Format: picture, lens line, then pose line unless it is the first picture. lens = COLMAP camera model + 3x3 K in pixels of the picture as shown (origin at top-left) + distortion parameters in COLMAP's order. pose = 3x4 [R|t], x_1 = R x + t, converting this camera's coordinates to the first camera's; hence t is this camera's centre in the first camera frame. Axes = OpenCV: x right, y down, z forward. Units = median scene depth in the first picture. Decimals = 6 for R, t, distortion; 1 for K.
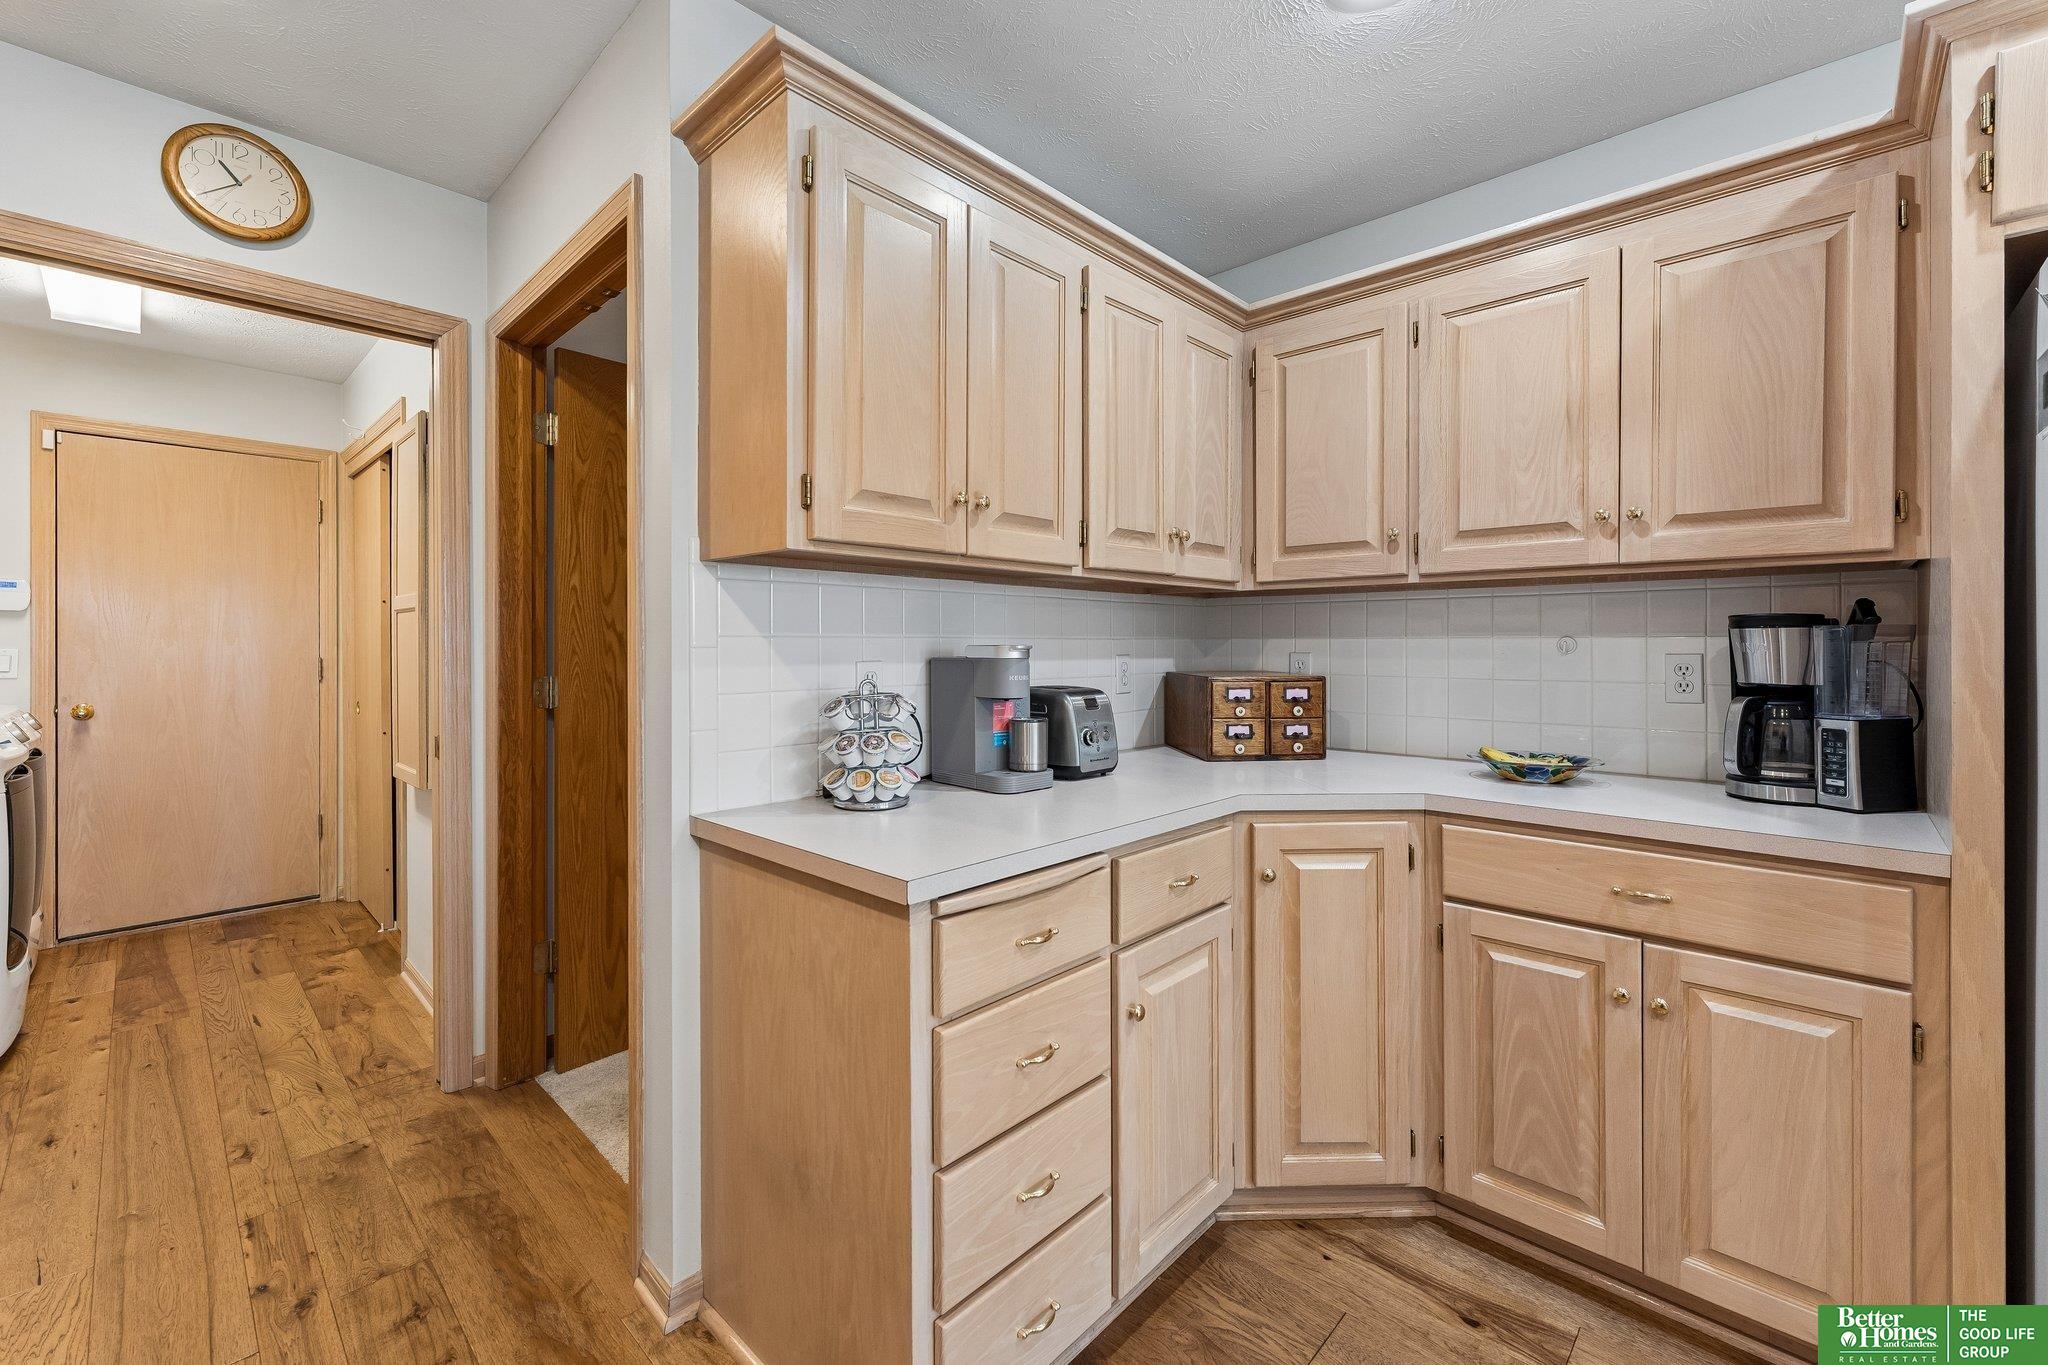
lens RADIAL K [[843.2, 0, 1029.9], [0, 843.2, 643.9], [0, 0, 1]] dist [-0.000426, -0.000310]
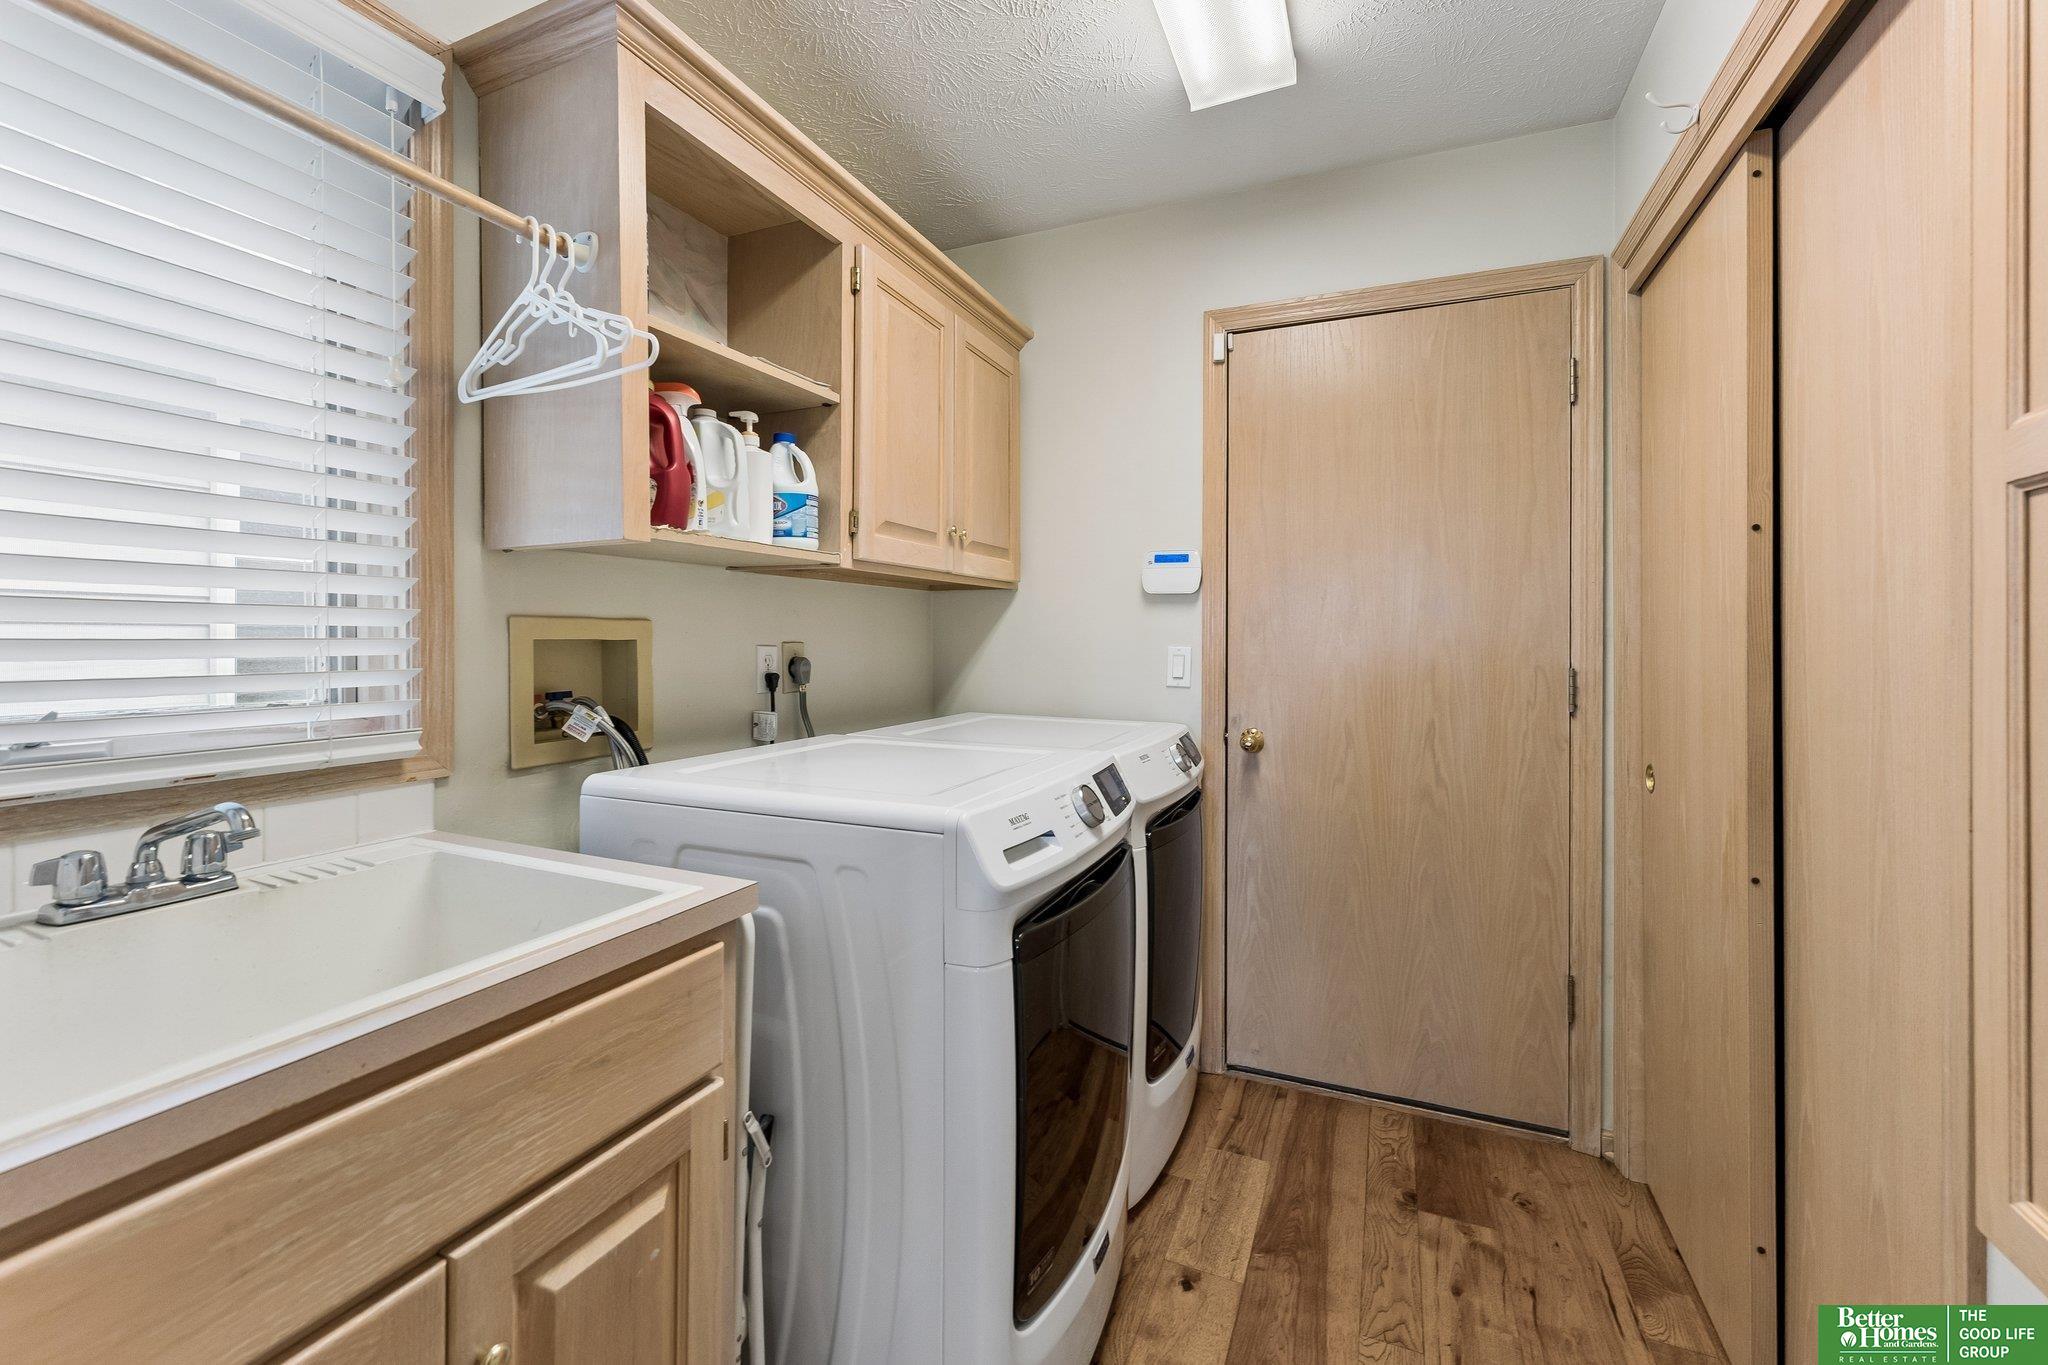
lens RADIAL K [[832.8, 0, 1018.5], [0, 832.8, 638.3], [0, 0, 1]] dist [-0.000289, 0.000164]
pose [[0.330457, -0.000102, -0.943821, -0.522611], [-0.004759, 0.999987, -0.001775, 0.000707], [0.943809, 0.005078, 0.330452, 0.566626]]
